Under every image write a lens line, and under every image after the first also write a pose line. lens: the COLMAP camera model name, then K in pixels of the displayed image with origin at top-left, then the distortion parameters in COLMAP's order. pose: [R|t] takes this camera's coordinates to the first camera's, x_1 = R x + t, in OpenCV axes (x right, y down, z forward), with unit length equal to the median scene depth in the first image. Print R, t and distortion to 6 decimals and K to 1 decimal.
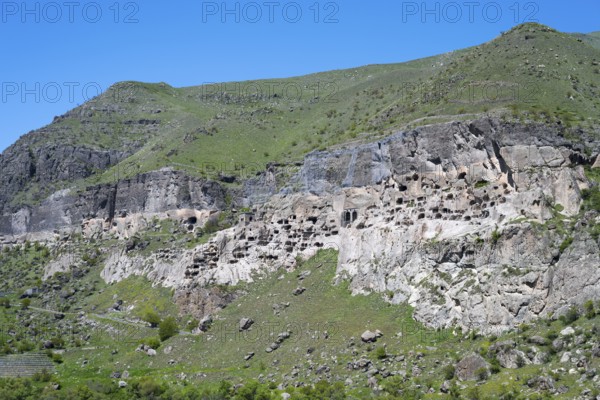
lens RADIAL K [[959.7, 0, 300.0], [0, 959.7, 200.0], [0, 0, 1]] dist [-0.000111, -0.001836]
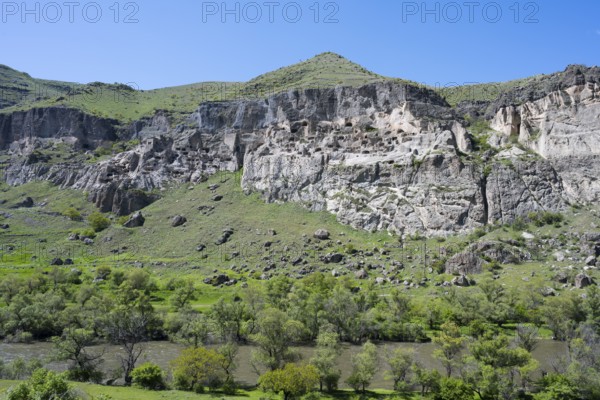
lens RADIAL K [[437.7, 0, 300.0], [0, 437.7, 200.0], [0, 0, 1]] dist [-0.008374, -0.002466]
pose [[0.881965, 0.084705, 0.463640, -0.161485], [-0.102680, 0.994621, 0.013613, 0.074422], [-0.459994, -0.059613, 0.885919, 0.417836]]
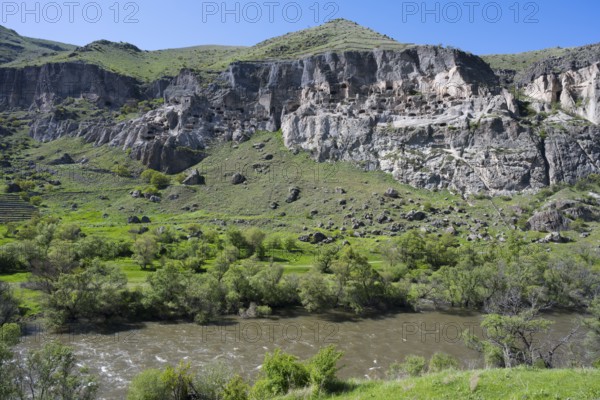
lens RADIAL K [[390.1, 0, 300.0], [0, 390.1, 200.0], [0, 0, 1]] dist [-0.014202, 0.001779]
pose [[0.833700, 0.042581, 0.550574, -0.235816], [-0.116416, 0.988168, 0.099858, 0.089739], [-0.539807, -0.147347, 0.828792, 0.506140]]
